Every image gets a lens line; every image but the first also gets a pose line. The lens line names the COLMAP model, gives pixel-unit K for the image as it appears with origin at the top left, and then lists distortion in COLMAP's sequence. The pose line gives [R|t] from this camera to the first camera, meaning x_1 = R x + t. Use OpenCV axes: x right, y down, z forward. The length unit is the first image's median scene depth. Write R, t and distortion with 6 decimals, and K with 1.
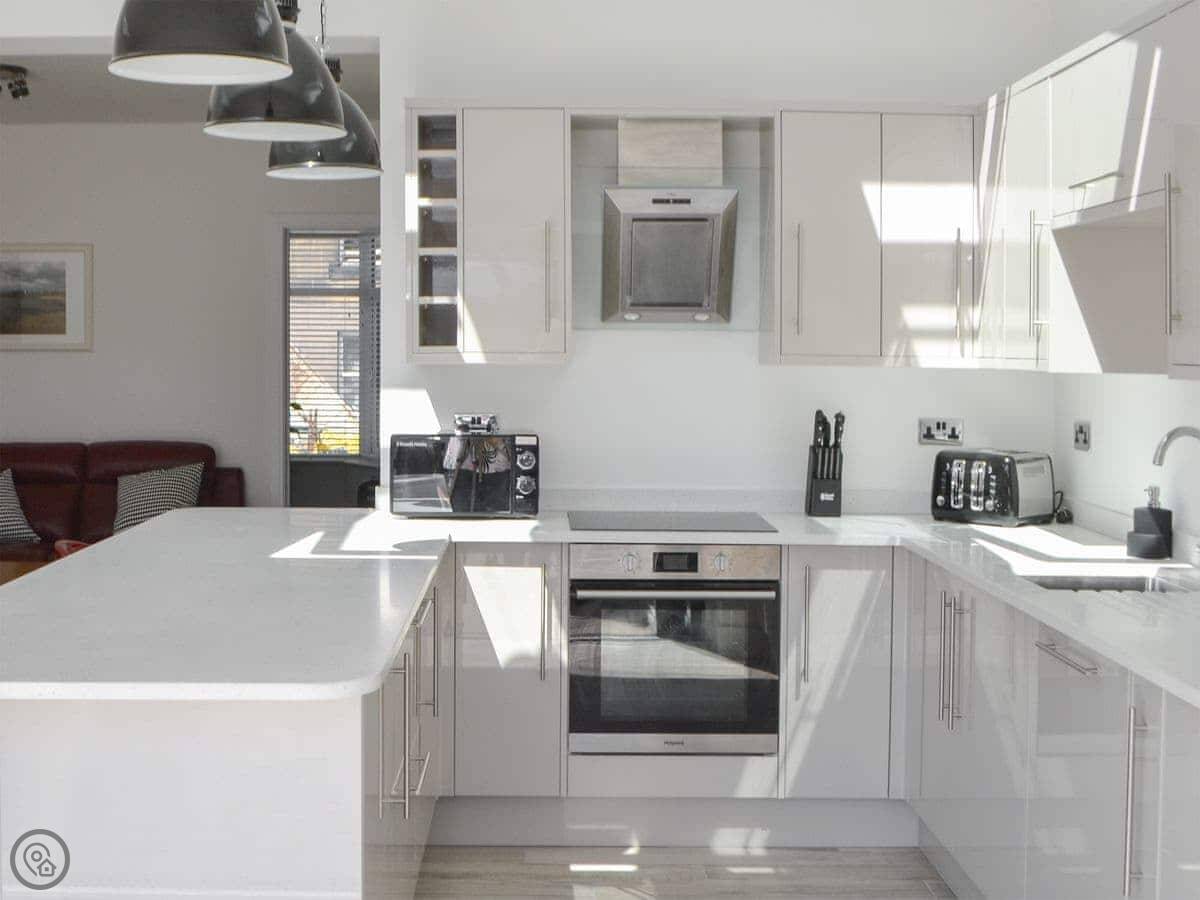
lens RADIAL K [[1665.6, 0, 598.9], [0, 1665.6, 440.8], [0, 0, 1]] dist [-0.107359, 0.000000]
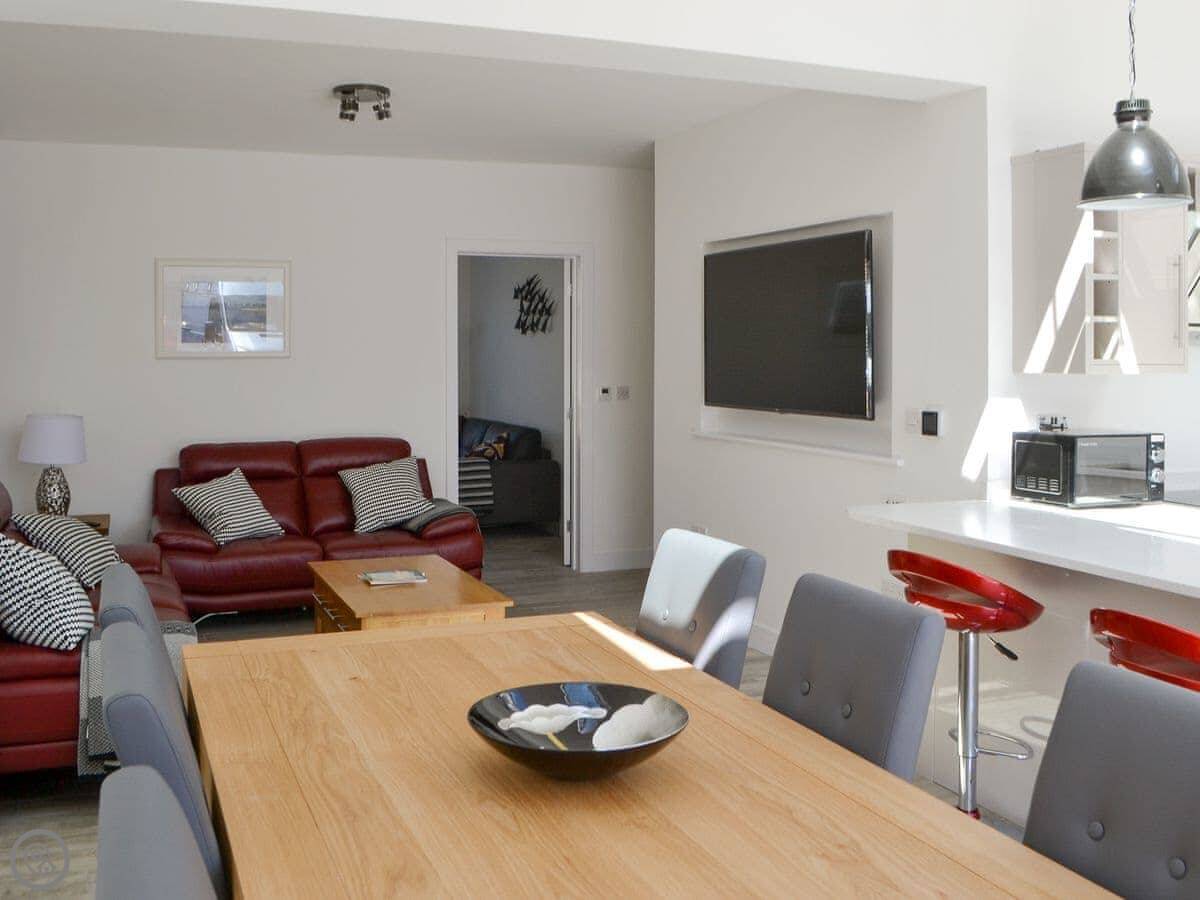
lens RADIAL K [[1184.7, 0, 598.1], [0, 1184.7, 448.8], [0, 0, 1]] dist [-0.110680, 0.000000]
pose [[0.949652, -0.037496, 0.311056, -0.674803], [0.026715, 0.998888, 0.038847, -0.034878], [-0.312167, -0.028582, 0.949597, 0.343292]]
